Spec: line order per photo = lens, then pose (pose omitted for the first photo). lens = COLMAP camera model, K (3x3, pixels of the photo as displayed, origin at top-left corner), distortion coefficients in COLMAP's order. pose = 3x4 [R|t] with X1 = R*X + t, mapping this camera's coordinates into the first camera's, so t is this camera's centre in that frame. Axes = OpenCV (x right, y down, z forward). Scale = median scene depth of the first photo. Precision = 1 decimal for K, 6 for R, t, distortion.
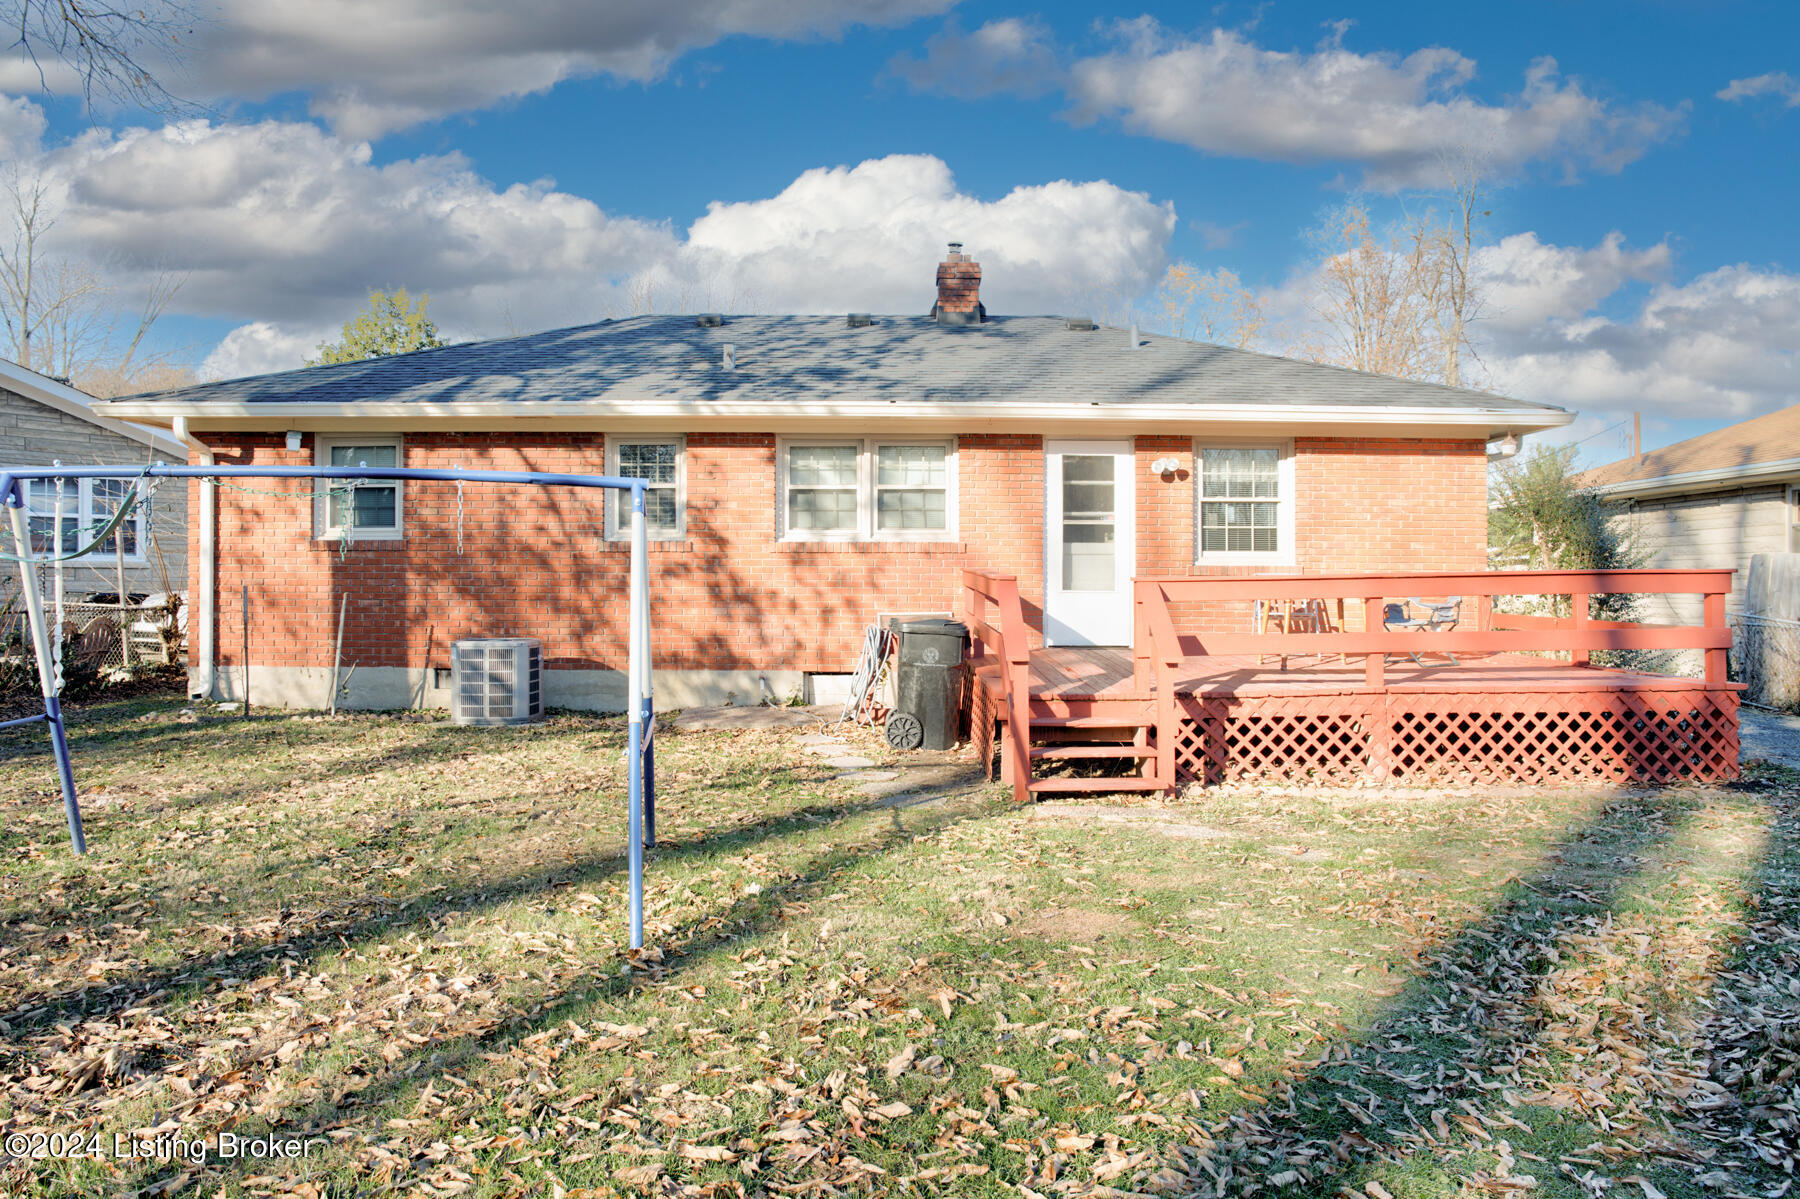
lens RADIAL K [[1246.6, 0, 883.9], [0, 1246.6, 600.2], [0, 0, 1]] dist [-0.069108, 0.058460]
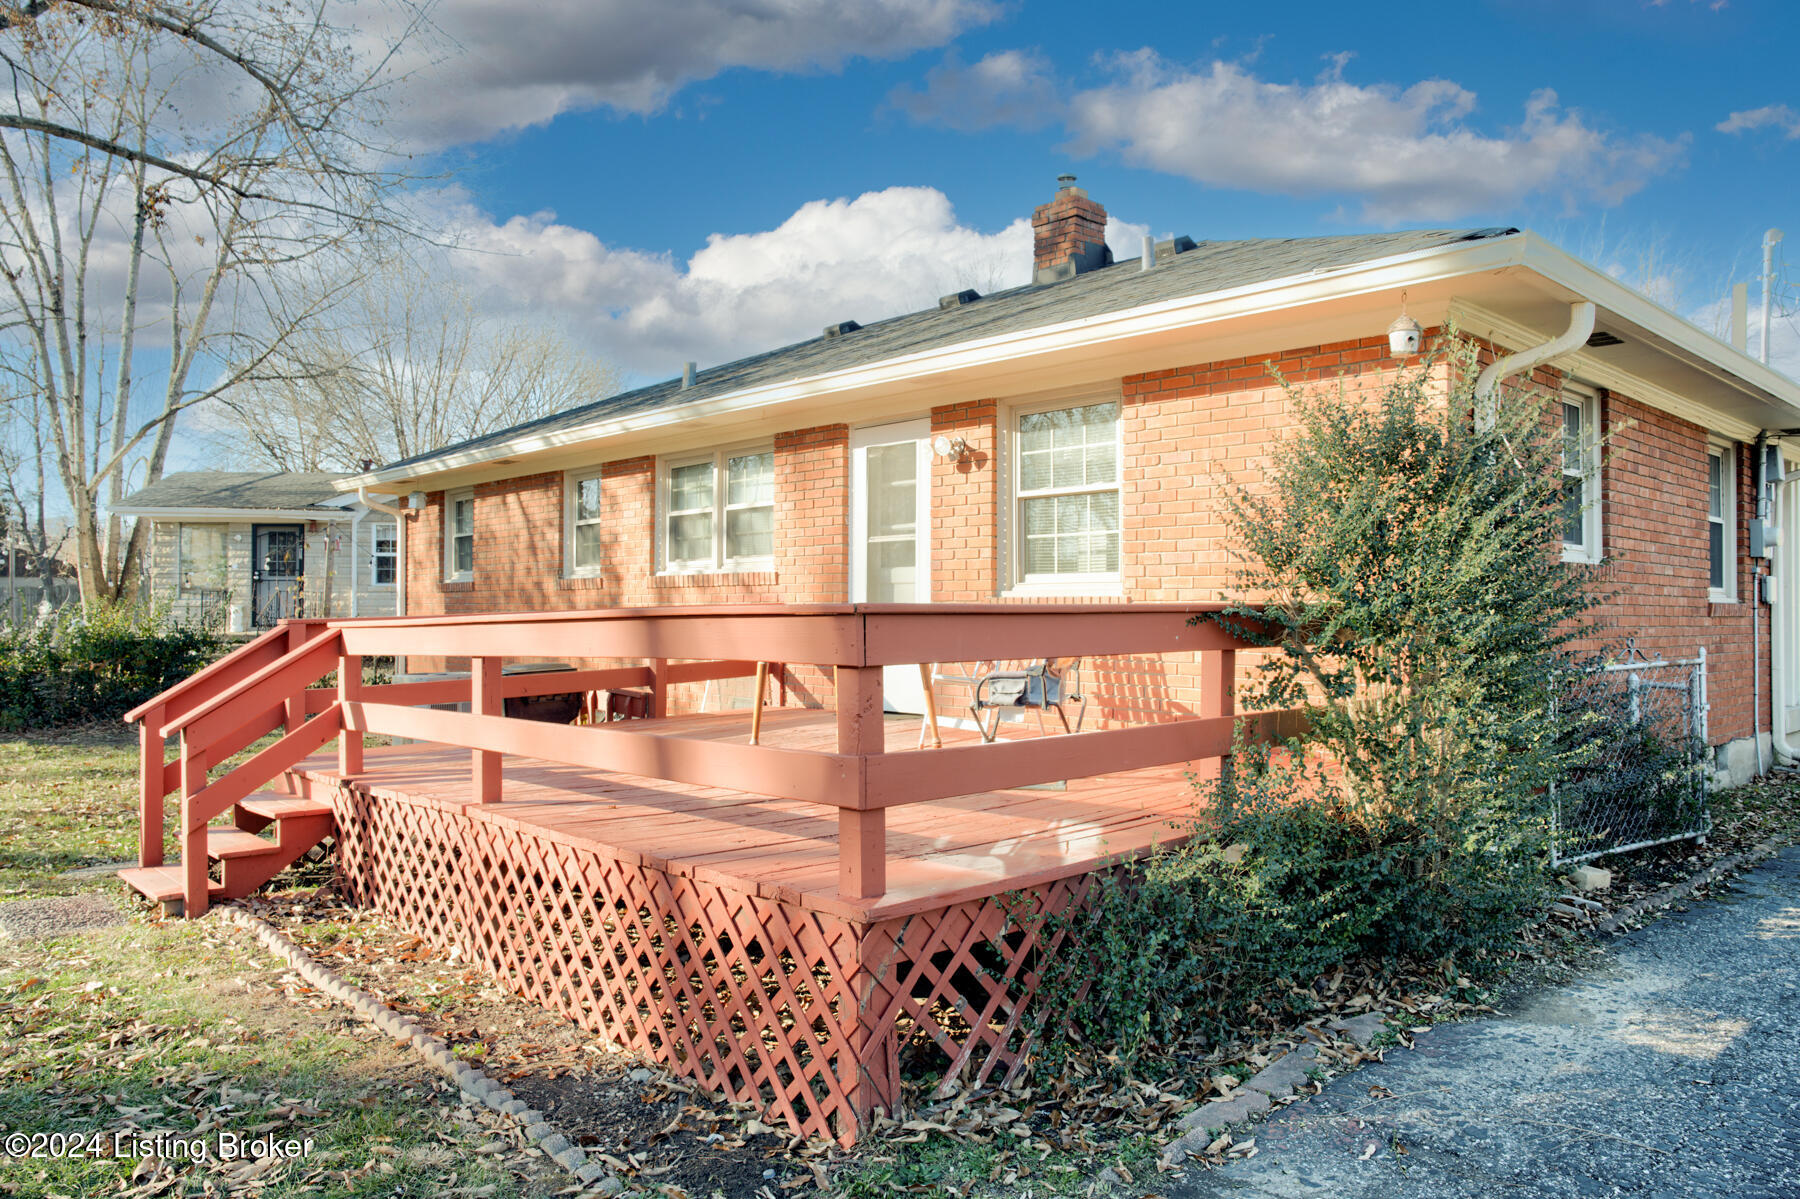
lens RADIAL K [[1246.6, 0, 905.6], [0, 1246.6, 599.5], [0, 0, 1]] dist [-0.069108, 0.058460]
pose [[0.694537, -0.011117, -0.719371, 0.681352], [-0.009149, 0.999663, -0.024282, -0.010713], [0.719399, 0.023446, 0.694201, 0.513352]]
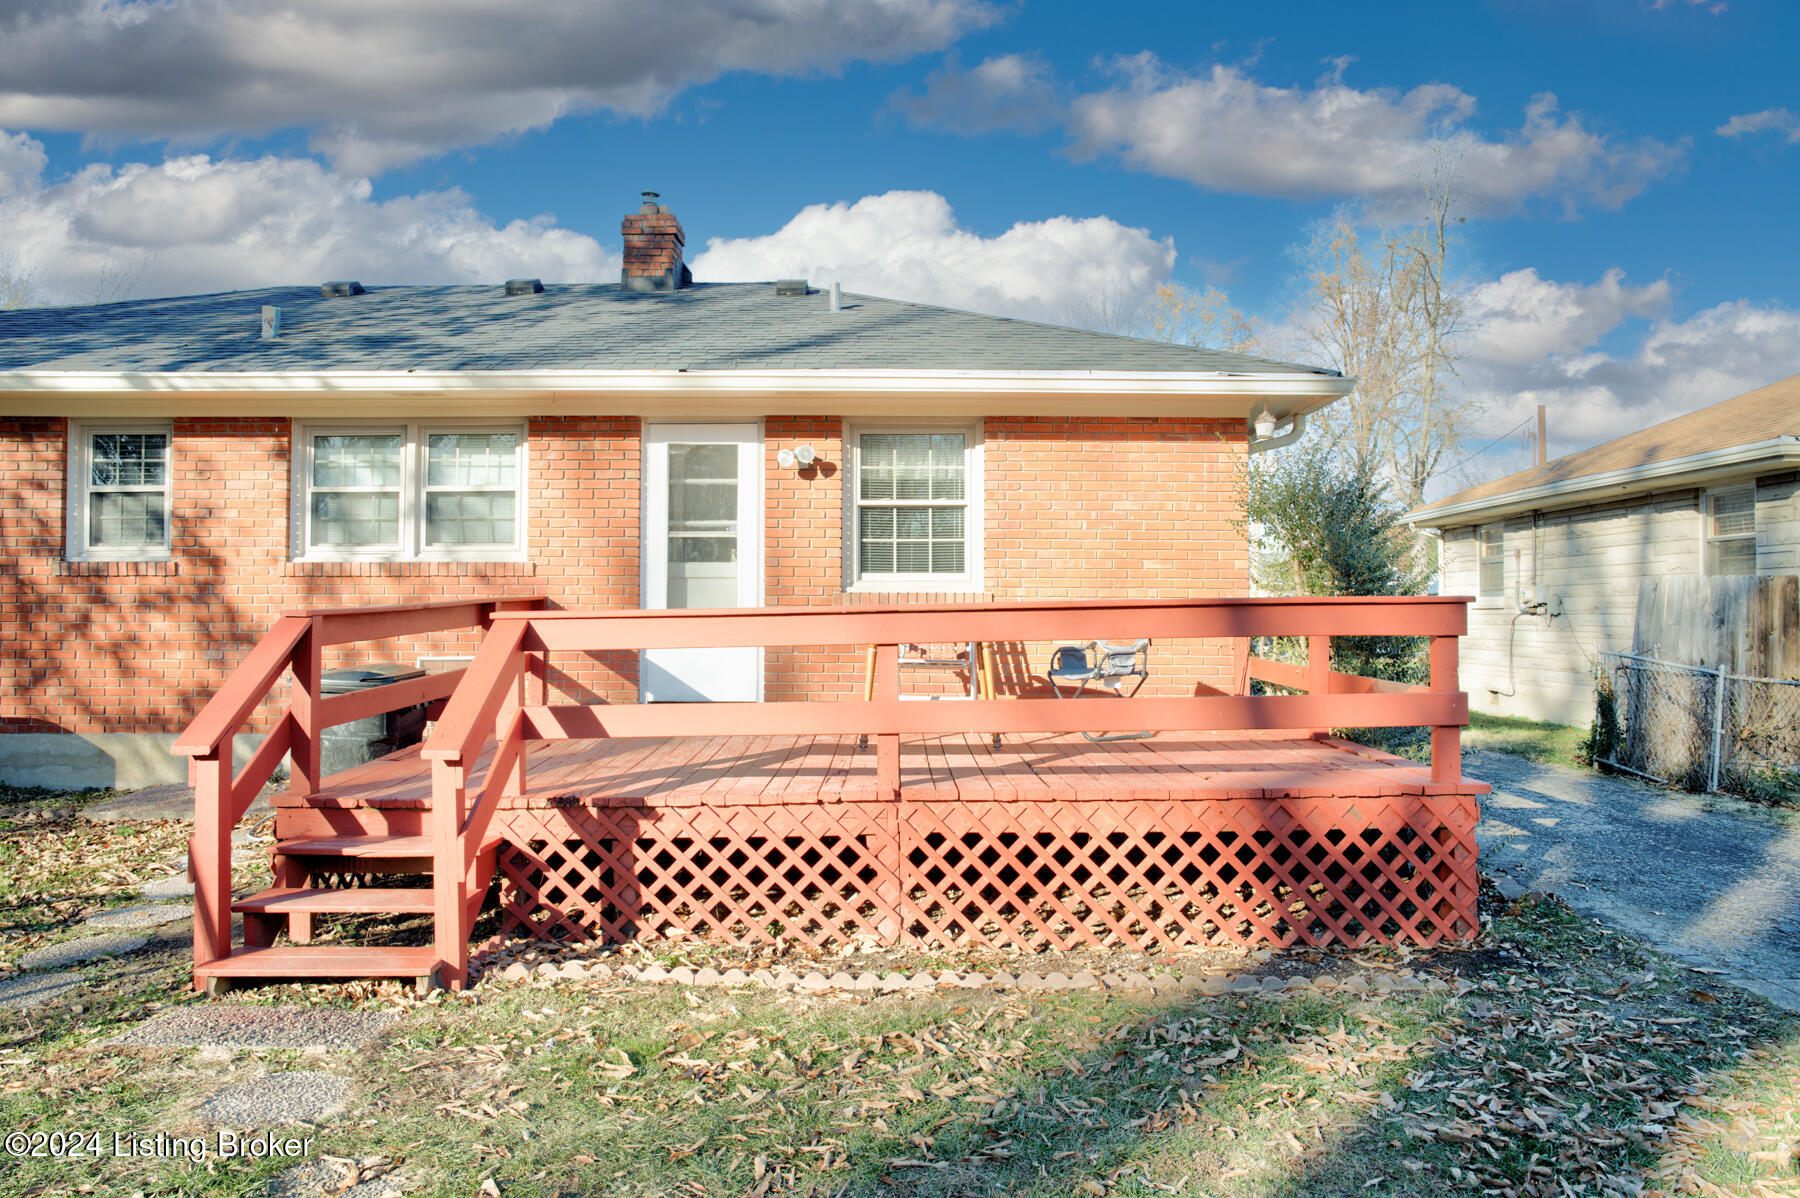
lens RADIAL K [[1246.6, 0, 885.3], [0, 1246.6, 599.1], [0, 0, 1]] dist [-0.069108, 0.058460]
pose [[0.999996, -0.002730, -0.000975, 0.272987], [0.002703, 0.999638, -0.026773, -0.004352], [0.001048, 0.026771, 0.999641, 0.264249]]
